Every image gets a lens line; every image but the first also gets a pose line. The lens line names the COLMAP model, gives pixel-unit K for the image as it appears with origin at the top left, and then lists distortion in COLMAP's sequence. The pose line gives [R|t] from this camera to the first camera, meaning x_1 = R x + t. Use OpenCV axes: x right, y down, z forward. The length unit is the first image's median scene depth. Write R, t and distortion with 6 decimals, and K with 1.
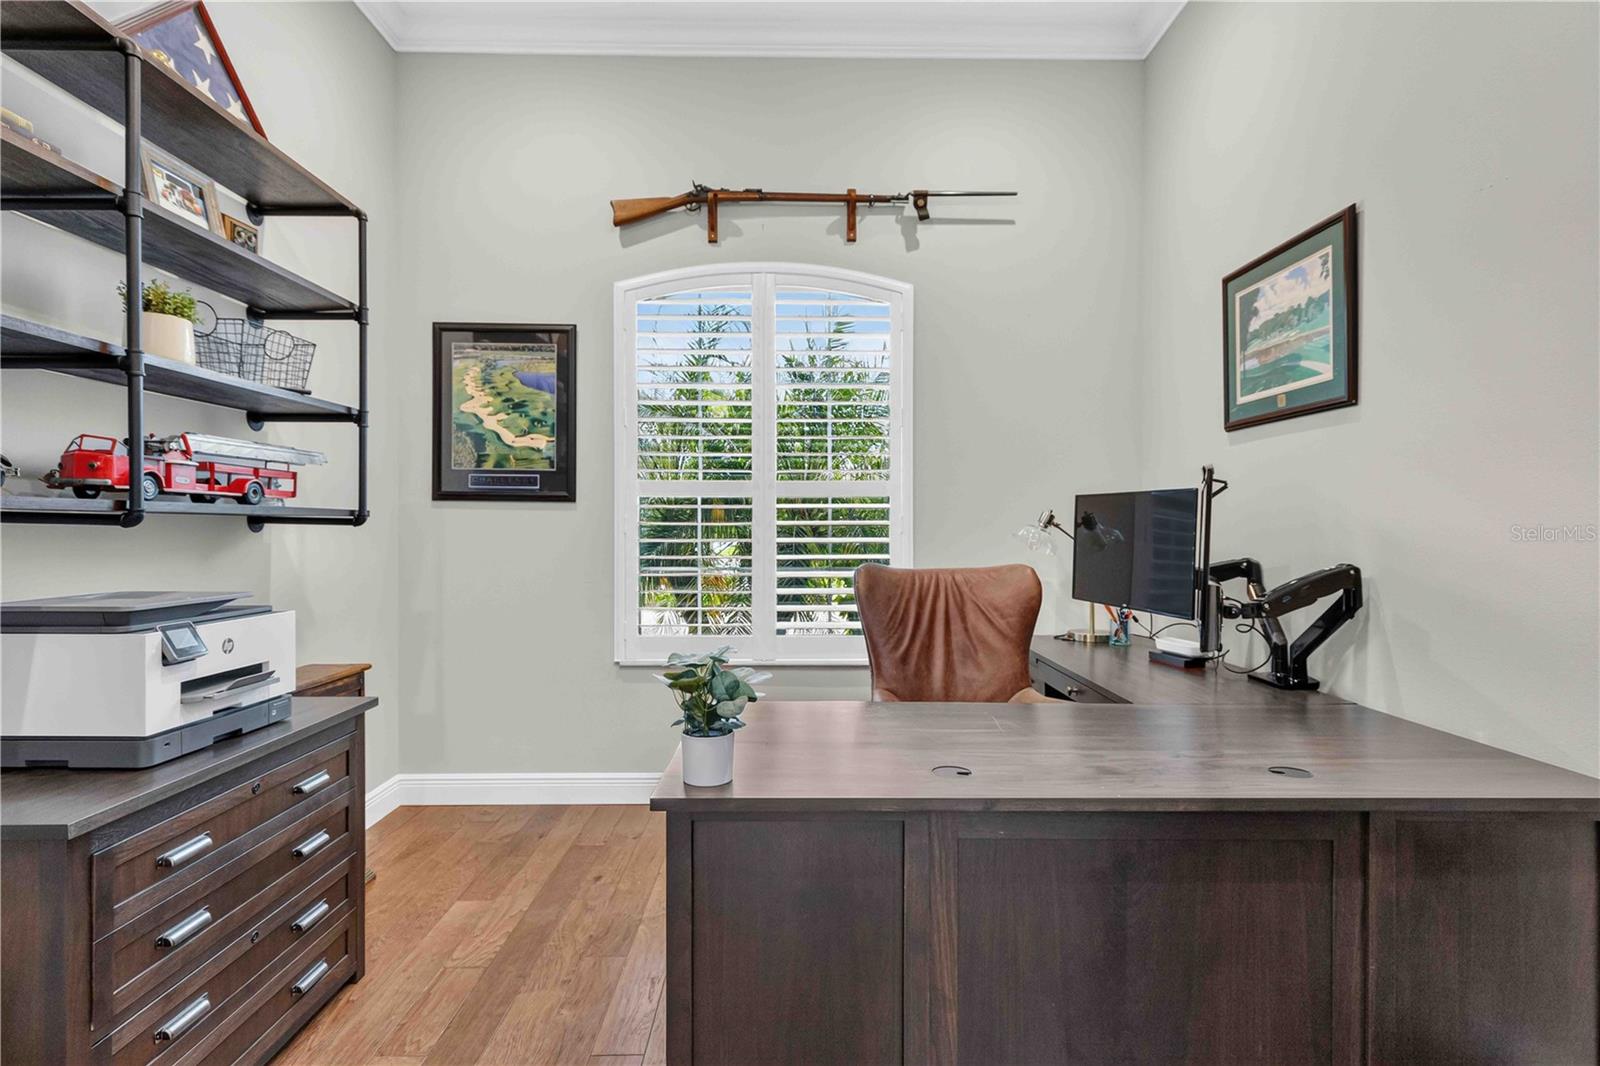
lens RADIAL K [[820.8, 0, 801.1], [0, 820.8, 533.4], [0, 0, 1]] dist [0.000499, 0.000032]
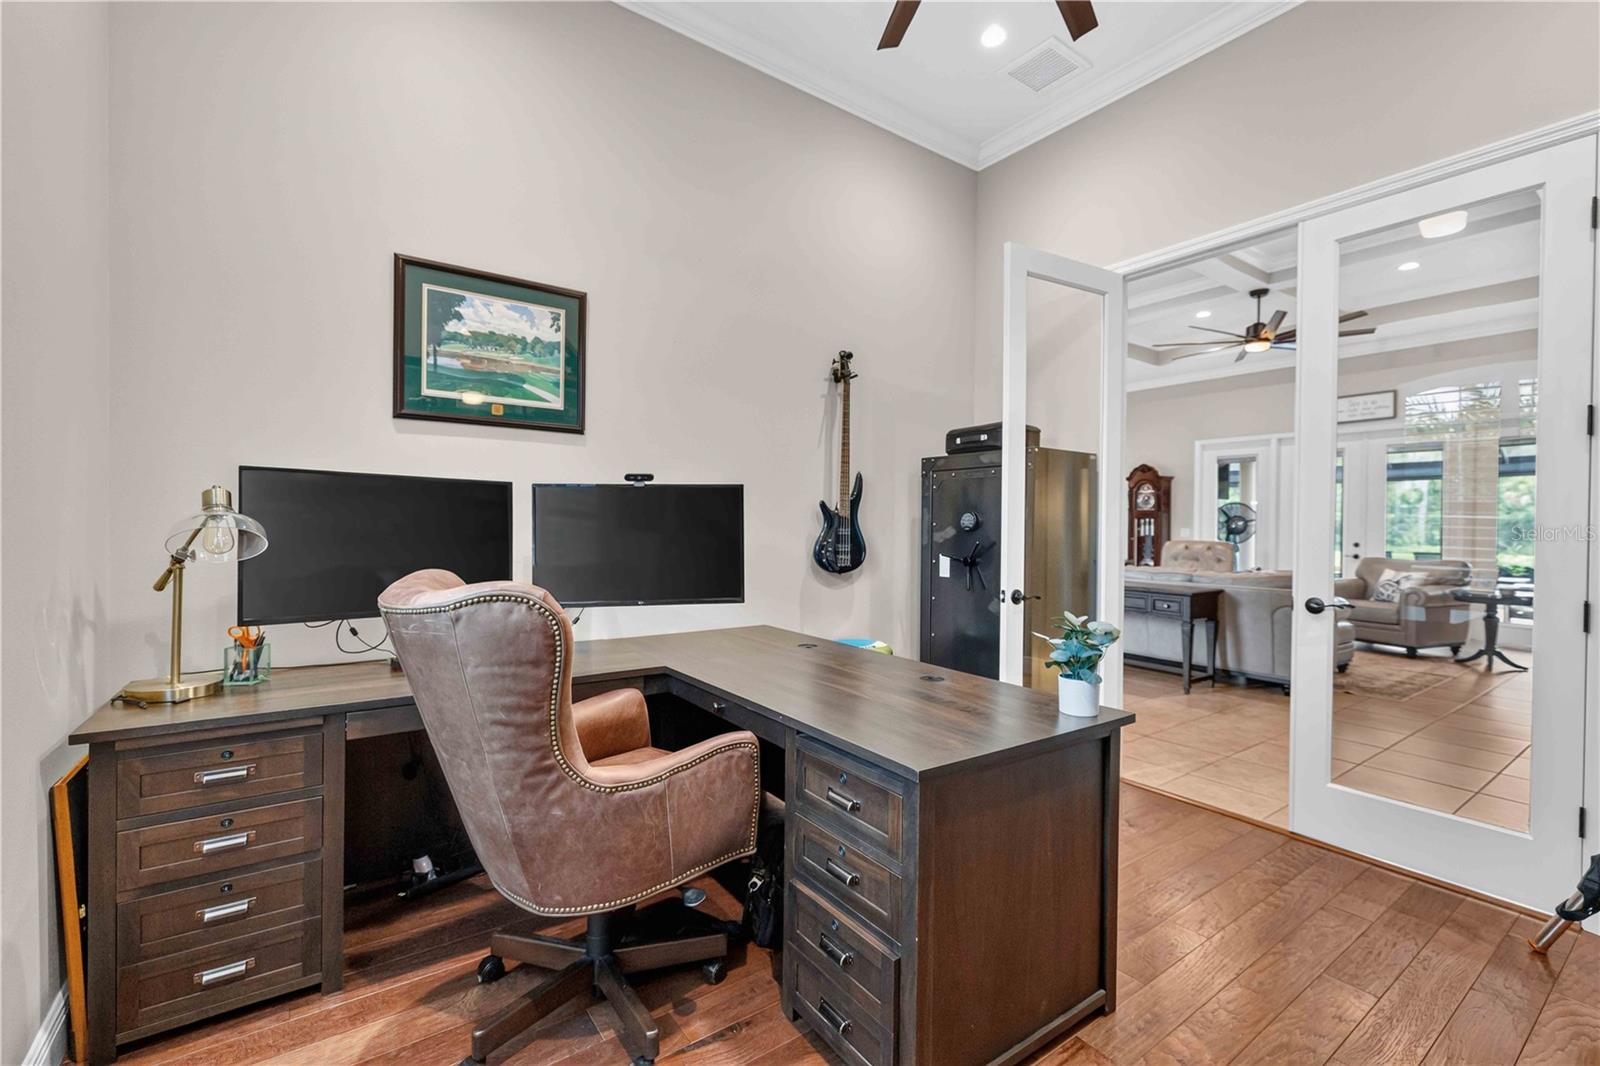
lens RADIAL K [[692.4, 0, 801.2], [0, 692.4, 528.2], [0, 0, 1]] dist [0.003320, 0.000947]
pose [[-0.571151, -0.011915, 0.820759, -0.475198], [-0.005043, 0.999927, 0.011007, -0.006983], [-0.820830, 0.002147, -0.571169, 1.230554]]
